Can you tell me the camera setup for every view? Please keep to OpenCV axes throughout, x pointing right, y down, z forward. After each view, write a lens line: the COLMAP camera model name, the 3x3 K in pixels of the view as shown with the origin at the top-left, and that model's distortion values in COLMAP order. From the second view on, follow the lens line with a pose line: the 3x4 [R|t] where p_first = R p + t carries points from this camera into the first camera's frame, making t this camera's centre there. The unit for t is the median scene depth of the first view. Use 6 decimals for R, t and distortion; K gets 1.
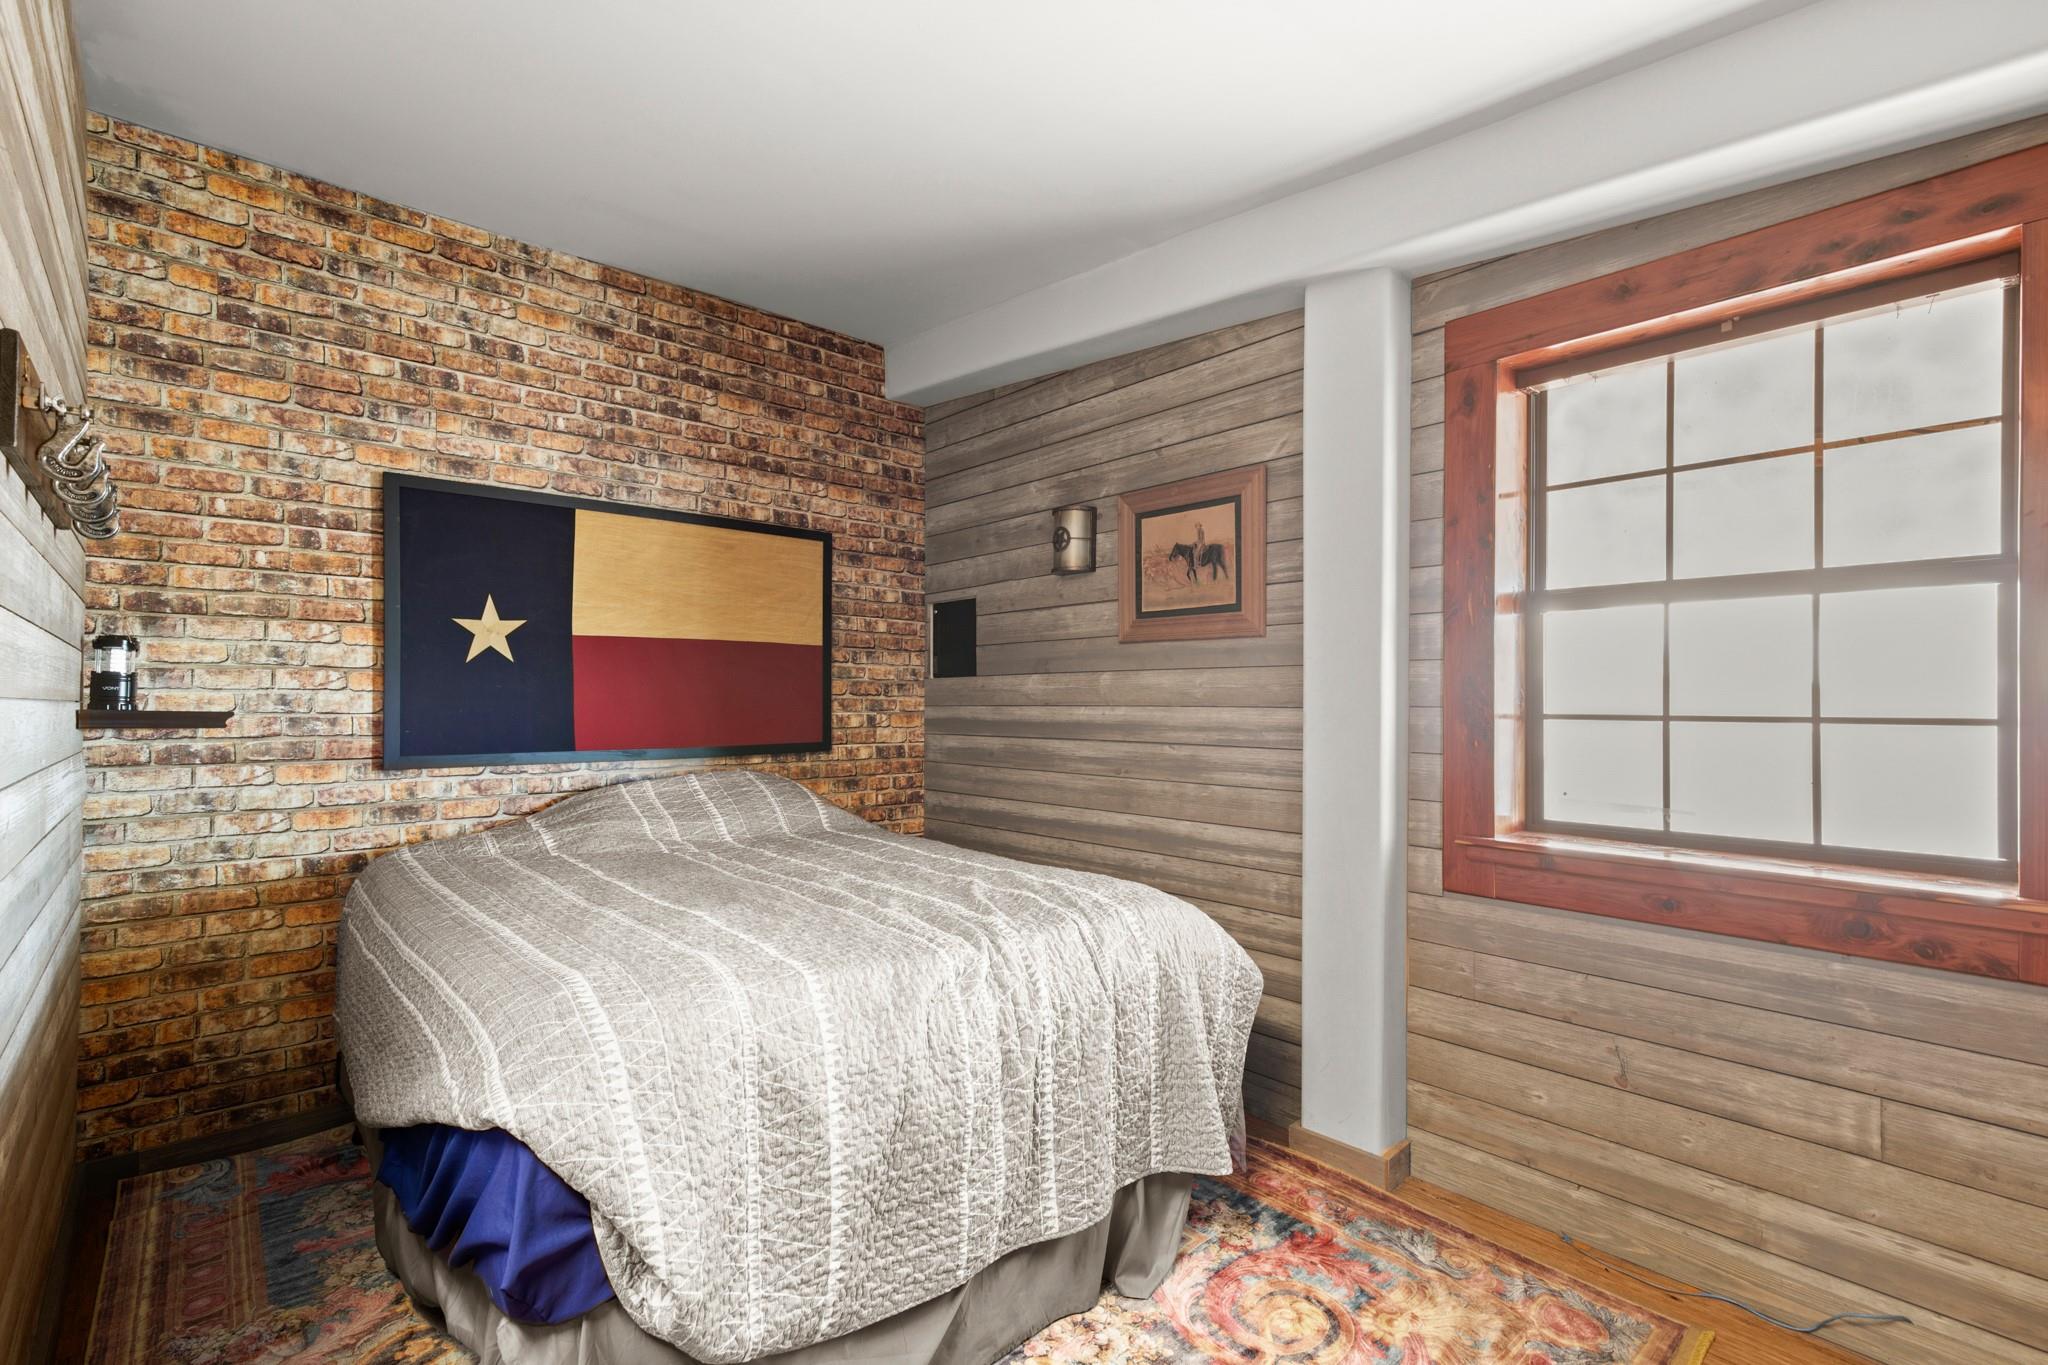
lens RADIAL K [[936.9, 0, 1029.9], [0, 936.9, 690.6], [0, 0, 1]] dist [0.011584, 0.000174]
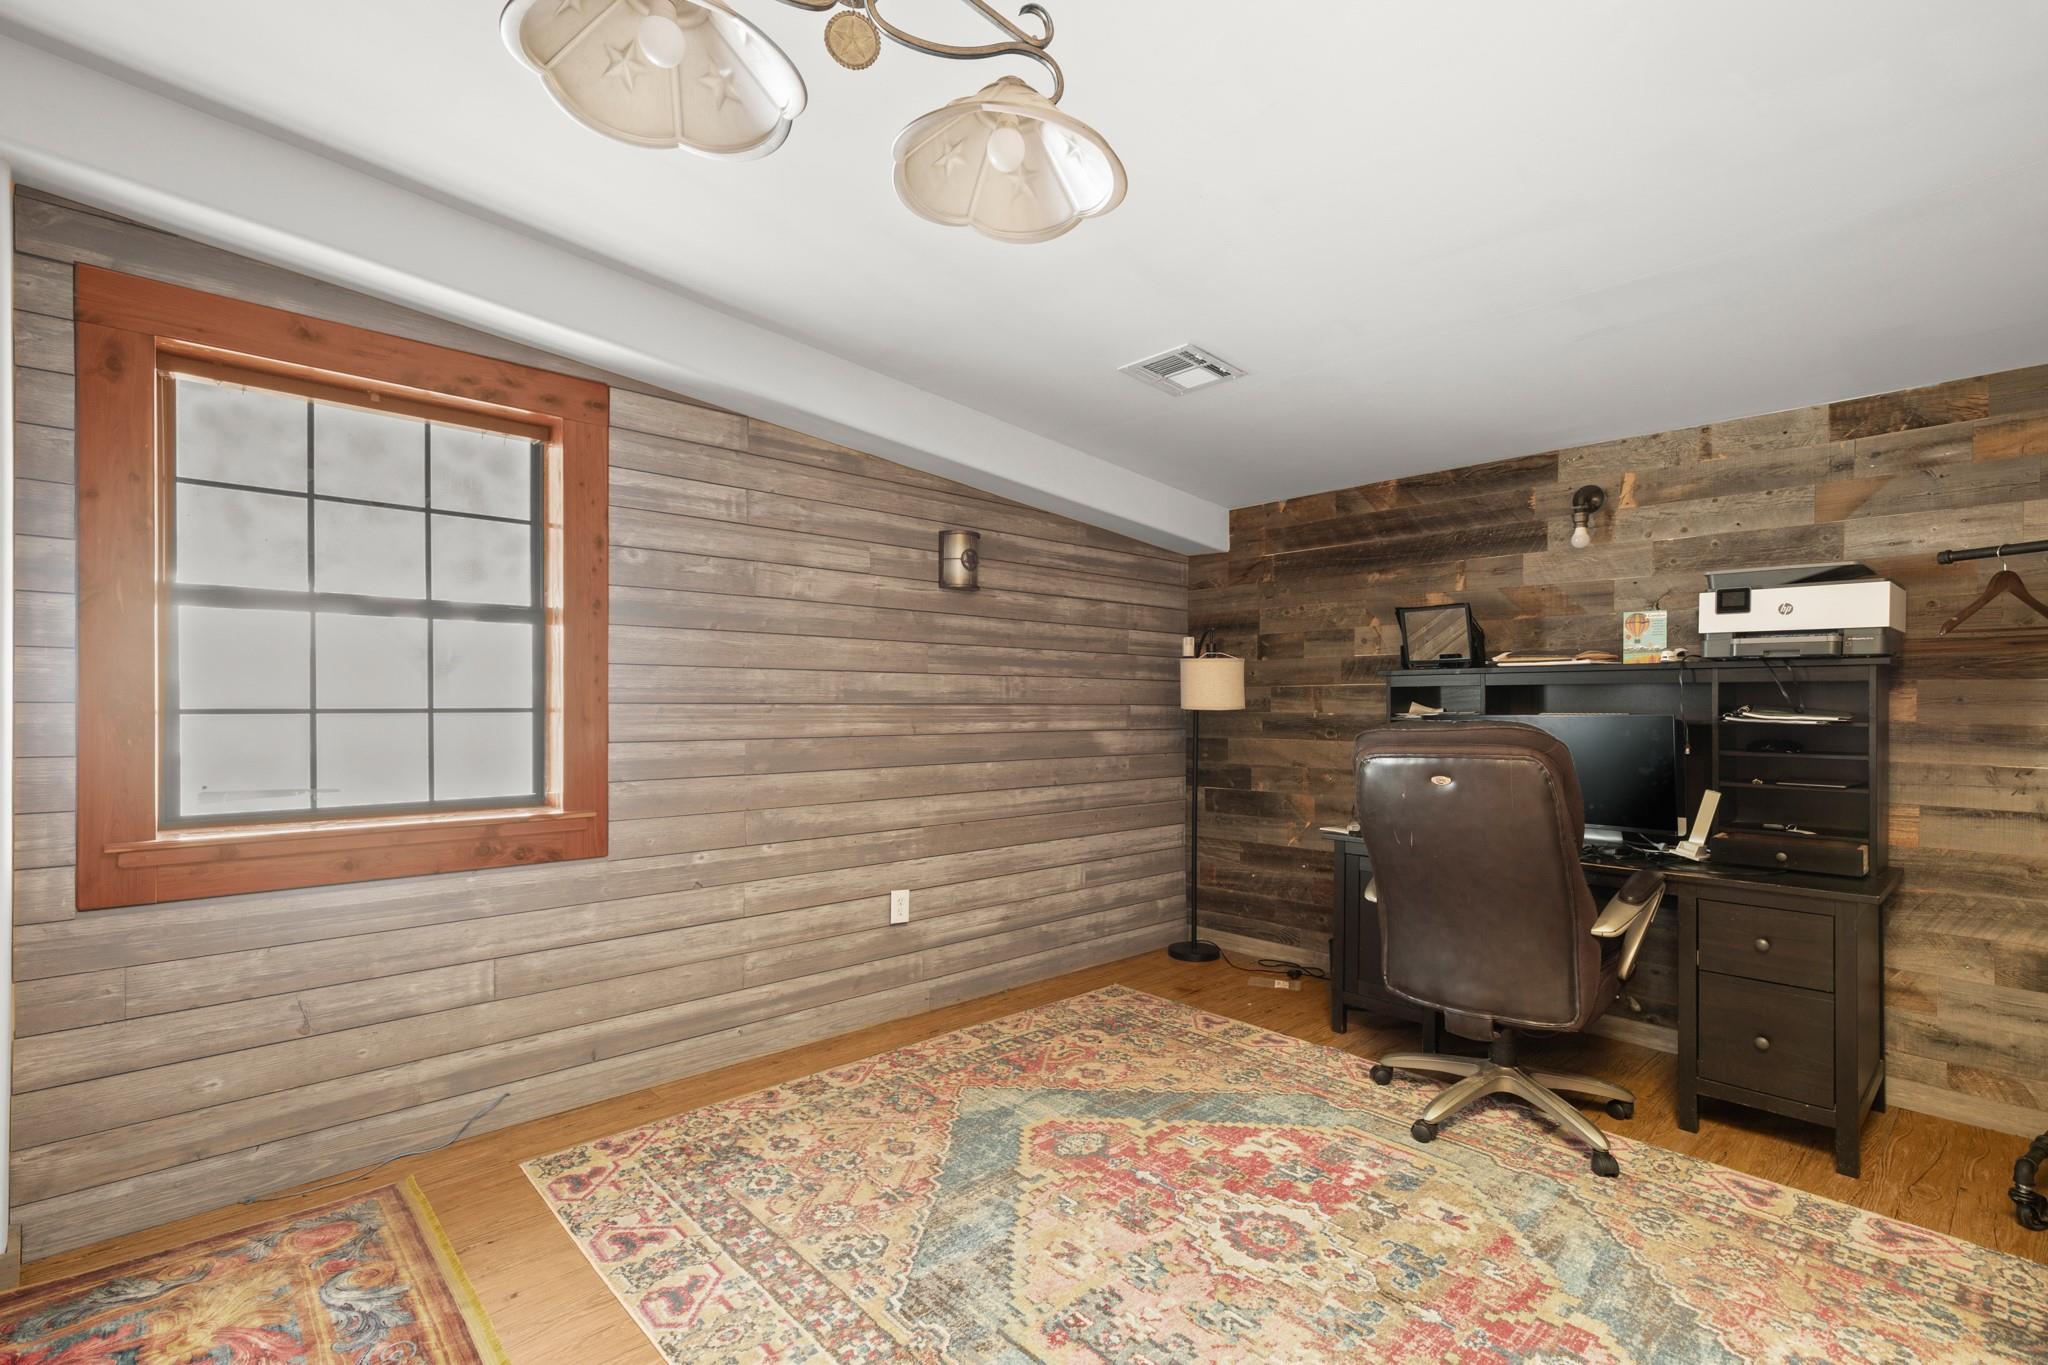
lens RADIAL K [[936.9, 0, 1029.8], [0, 936.9, 695.5], [0, 0, 1]] dist [0.011584, 0.000174]
pose [[-0.007833, 0.004654, 0.999958, -0.510069], [-0.011374, 0.999924, -0.004743, 0.005772], [-0.999905, -0.011411, -0.007780, 0.134733]]
